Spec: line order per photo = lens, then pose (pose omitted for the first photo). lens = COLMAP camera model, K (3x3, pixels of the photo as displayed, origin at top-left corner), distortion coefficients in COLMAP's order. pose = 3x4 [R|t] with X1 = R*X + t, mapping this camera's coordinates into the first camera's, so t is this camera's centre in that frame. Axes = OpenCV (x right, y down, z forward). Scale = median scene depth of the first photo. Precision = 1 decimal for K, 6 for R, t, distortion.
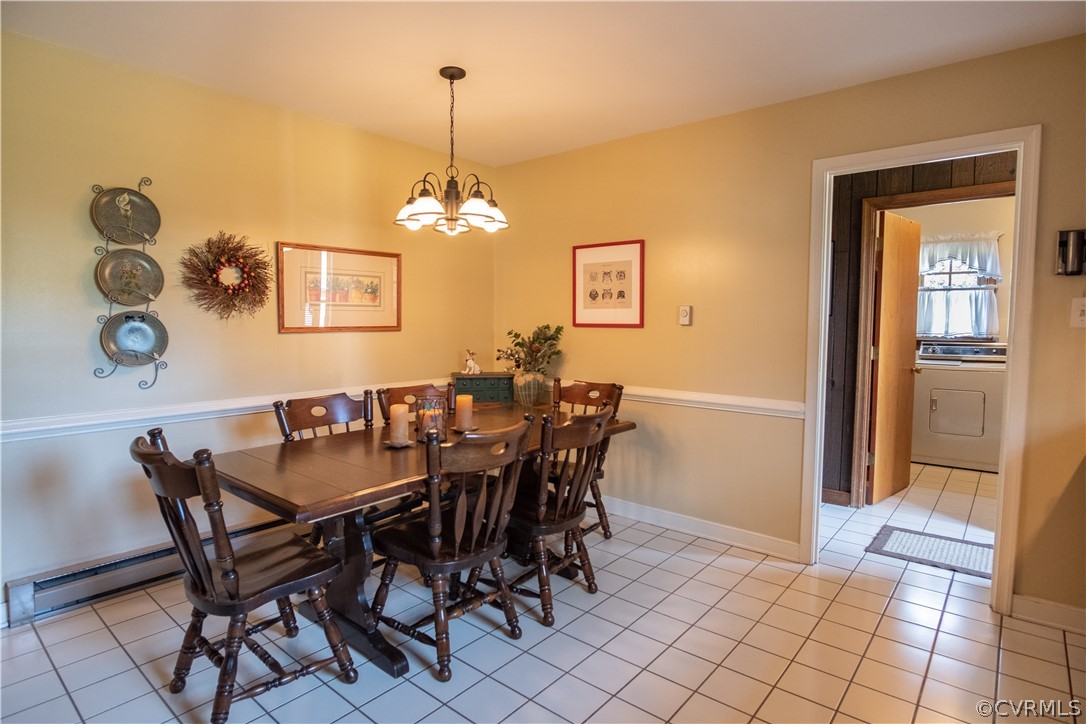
lens RADIAL K [[590.1, 0, 543.0], [0, 590.1, 362.0], [0, 0, 1]] dist [-0.004452, -0.000819]
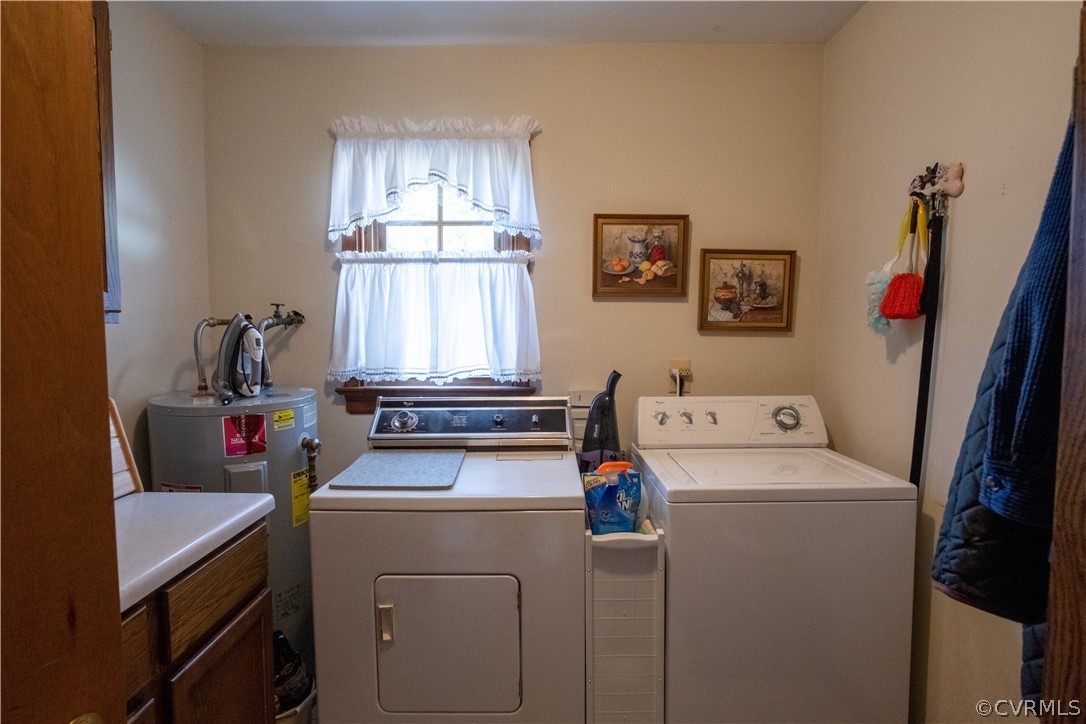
lens RADIAL K [[590.1, 0, 543.0], [0, 590.1, 362.0], [0, 0, 1]] dist [-0.004452, -0.000819]
pose [[0.773063, -0.036743, 0.633265, 0.501312], [0.042144, 0.999090, 0.006520, -0.055778], [-0.632928, 0.021648, 0.773908, 0.661679]]
